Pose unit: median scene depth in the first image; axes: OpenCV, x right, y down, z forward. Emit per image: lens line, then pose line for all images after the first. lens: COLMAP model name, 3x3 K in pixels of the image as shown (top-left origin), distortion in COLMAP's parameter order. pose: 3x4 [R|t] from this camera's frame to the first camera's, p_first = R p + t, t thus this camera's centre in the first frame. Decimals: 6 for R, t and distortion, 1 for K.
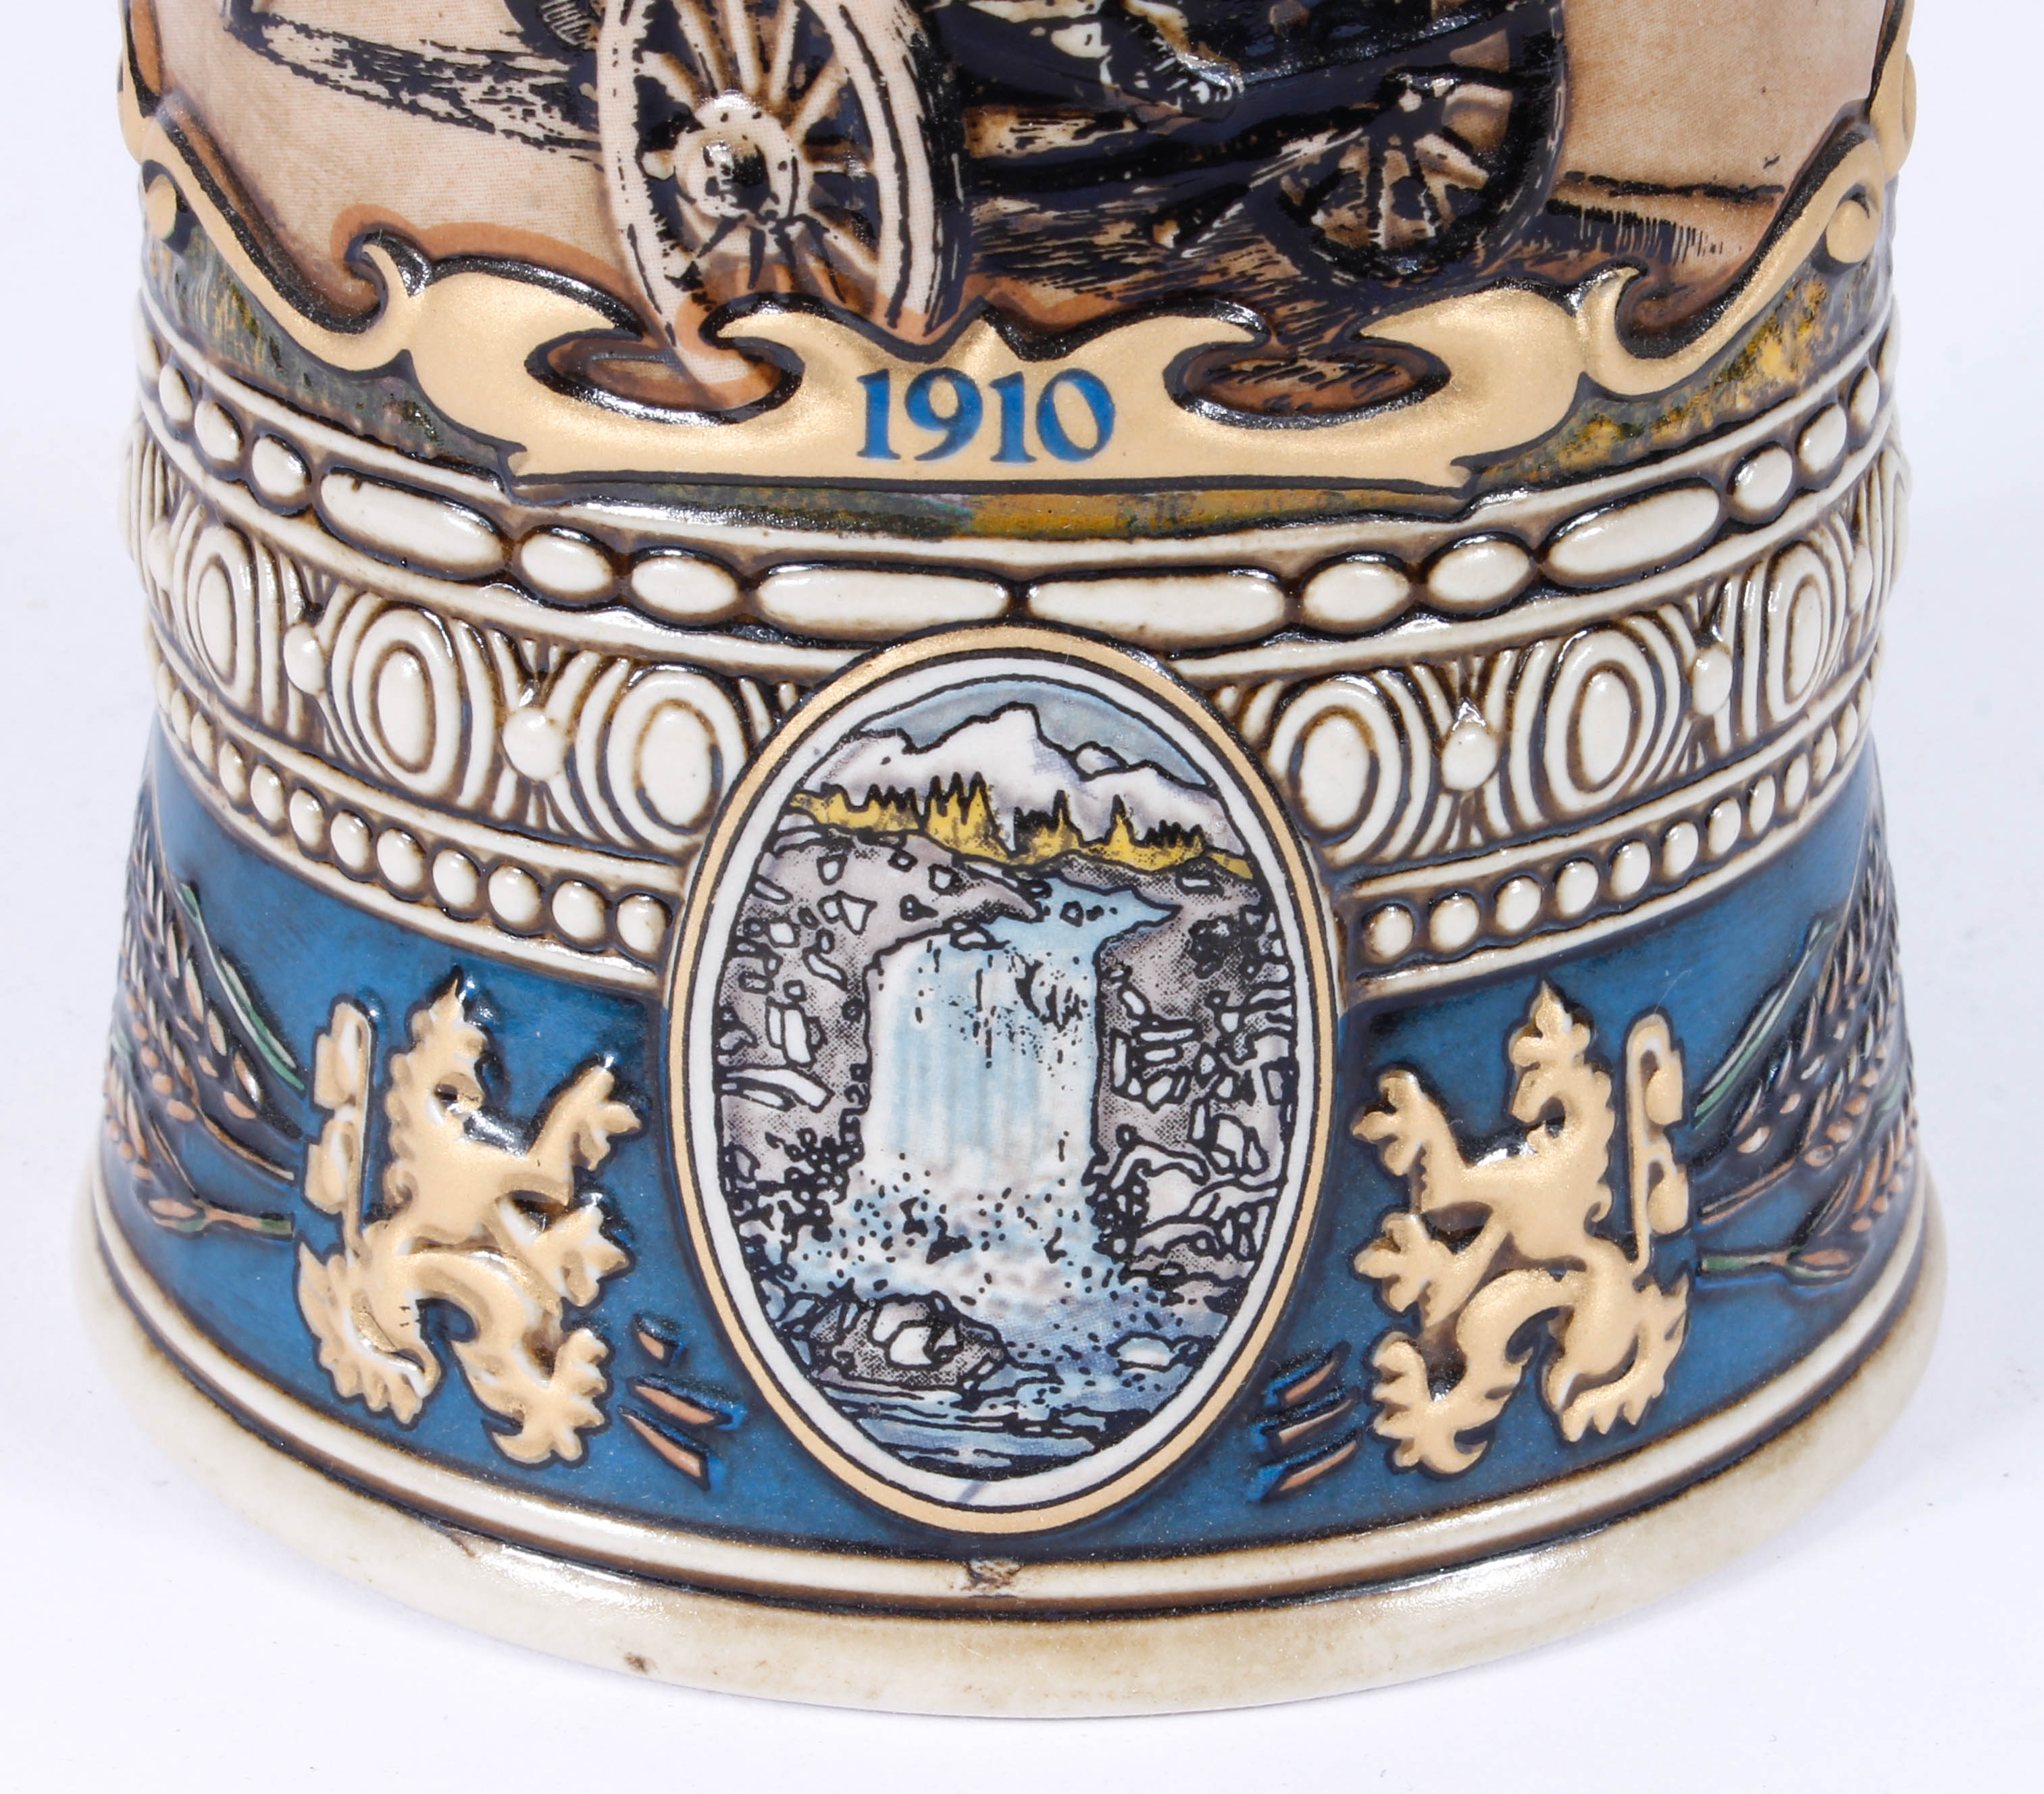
lens RADIAL K [[6100.0, 0, 1018.7], [0, 6100.0, 899.2], [0, 0, 1]] dist [0.090596, 0.000000]
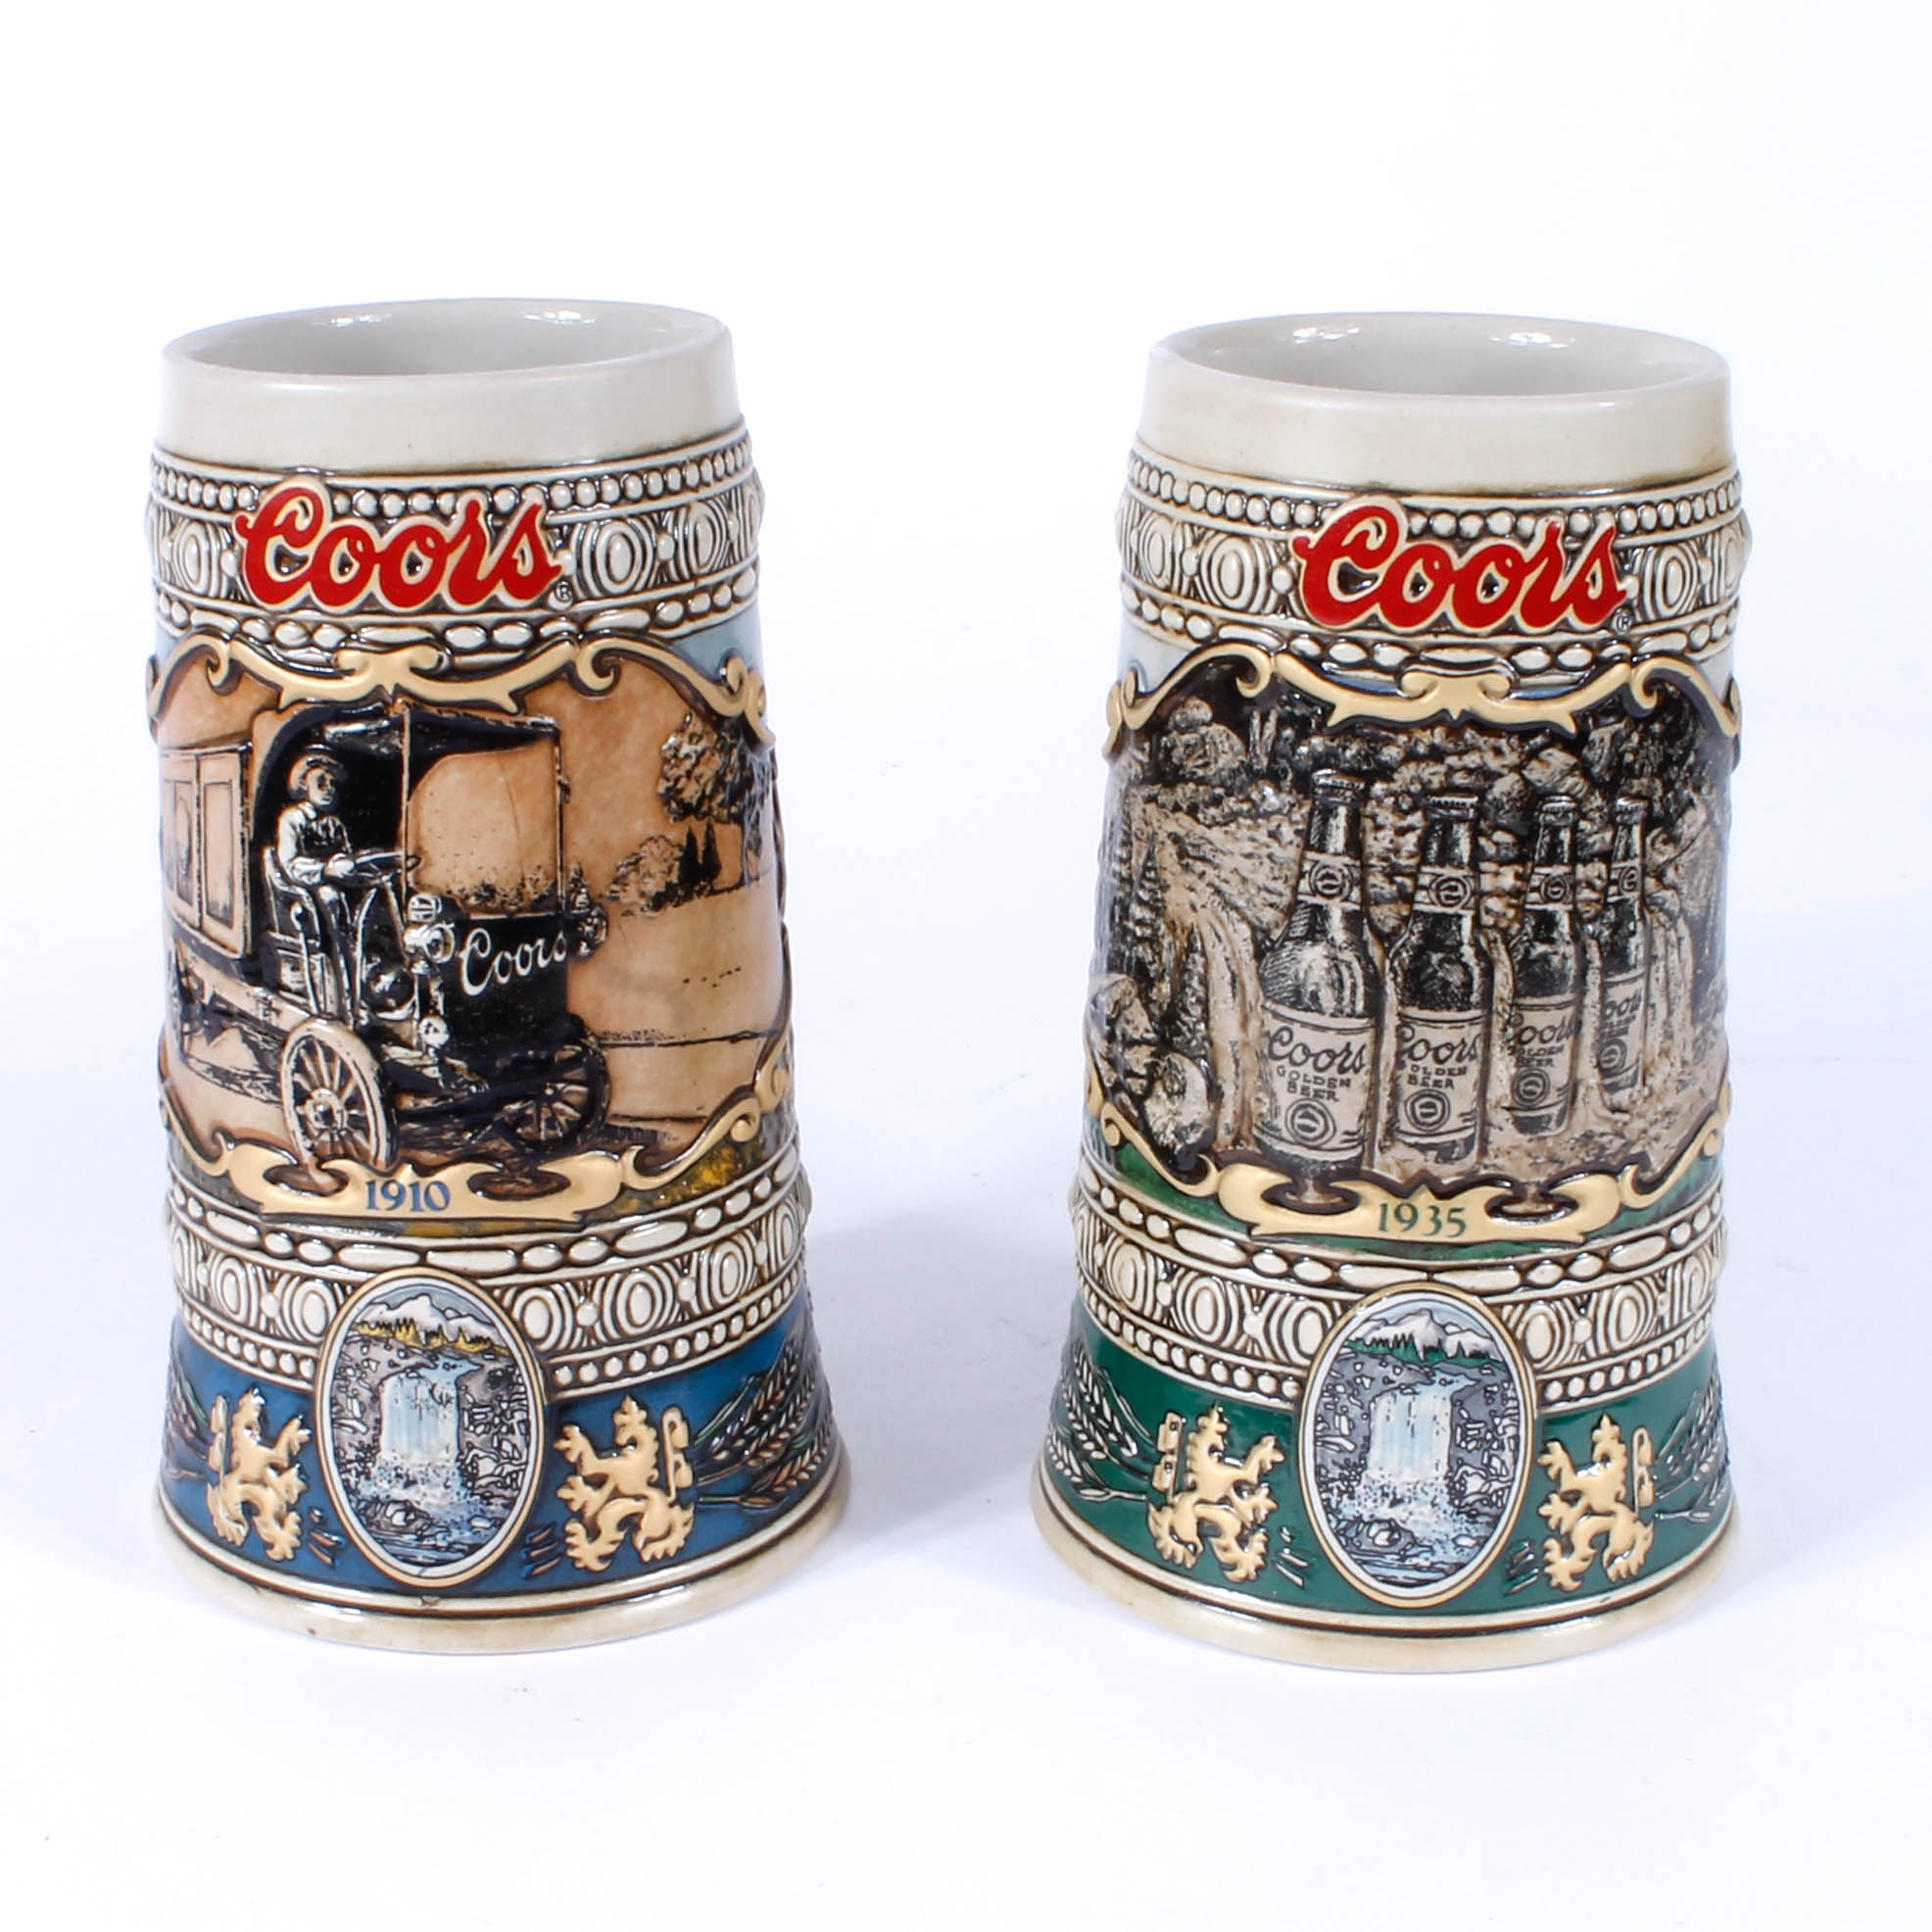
lens RADIAL K [[4271.2, 0, 966.6], [0, 4271.2, 968.2], [0, 0, 1]] dist [-0.124886, 0.000000]
pose [[0.995363, 0.004478, -0.096090, 0.439774], [-0.014510, 0.994475, -0.103961, 0.020451], [0.095094, 0.104873, 0.989929, -0.975724]]
